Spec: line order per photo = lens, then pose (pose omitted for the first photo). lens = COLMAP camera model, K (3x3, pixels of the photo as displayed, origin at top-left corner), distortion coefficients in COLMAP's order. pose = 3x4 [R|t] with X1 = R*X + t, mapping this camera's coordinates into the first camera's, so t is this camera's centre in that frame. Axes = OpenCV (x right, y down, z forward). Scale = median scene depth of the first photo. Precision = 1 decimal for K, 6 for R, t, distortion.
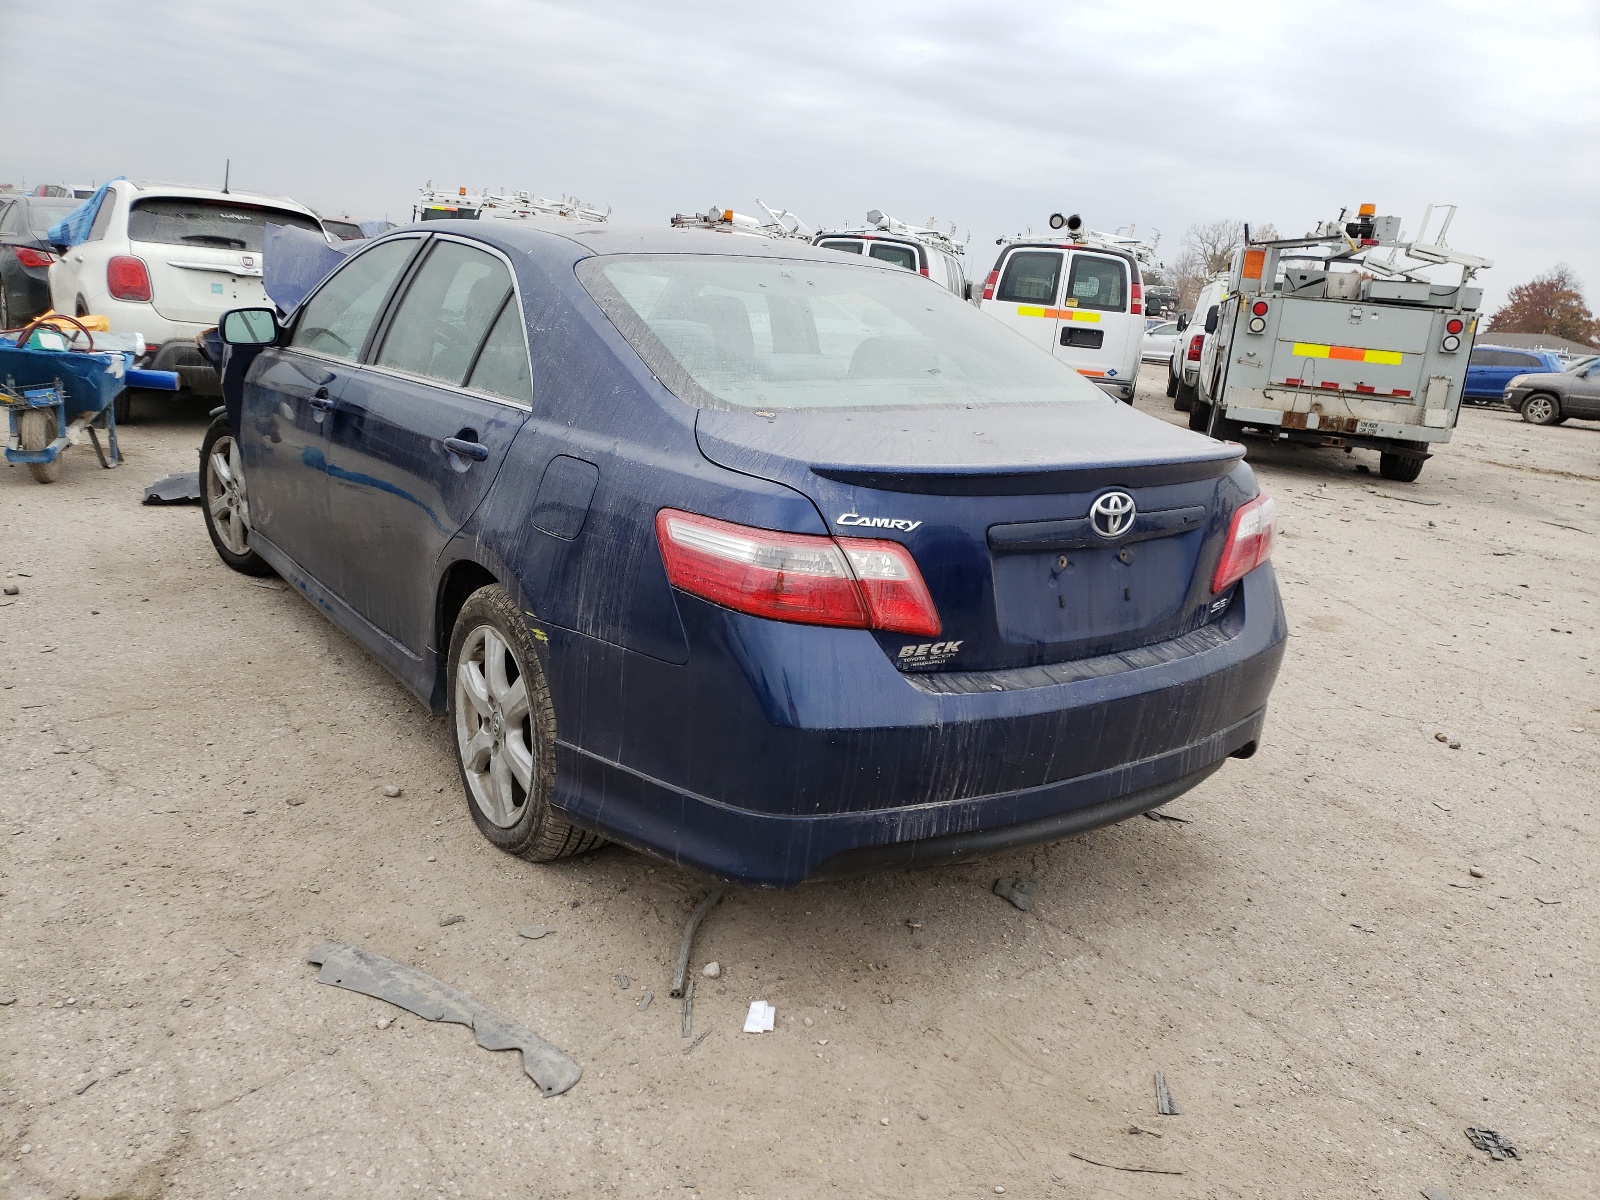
lens RADIAL K [[1293.6, 0, 800.0], [0, 1293.6, 600.0], [0, 0, 1]] dist [0.054366, -0.000147]
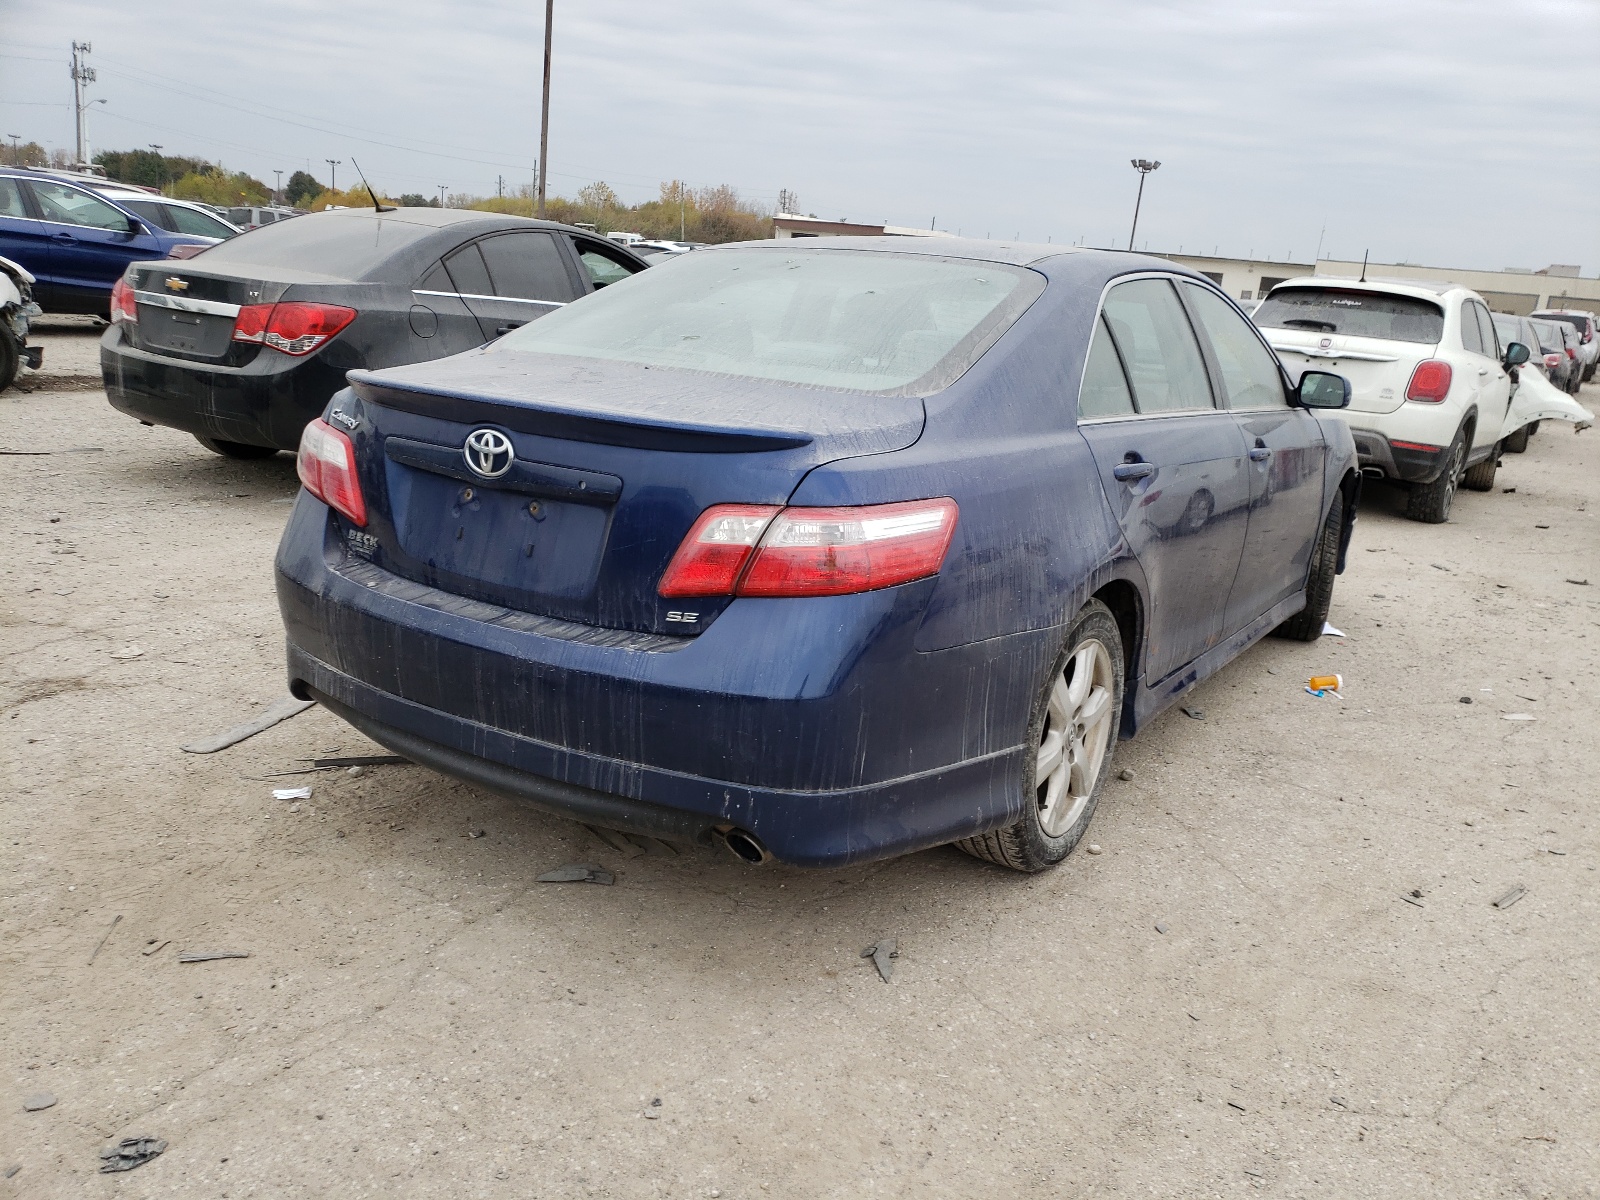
lens RADIAL K [[1207.7, 0, 737.4], [0, 1207.7, 604.5], [0, 0, 1]] dist [0.100026, -0.106694]
pose [[0.343553, 0.198896, -0.917830, 1.155690], [-0.279425, 0.954703, 0.102295, -0.102433], [0.896601, 0.221321, 0.383567, 0.845774]]
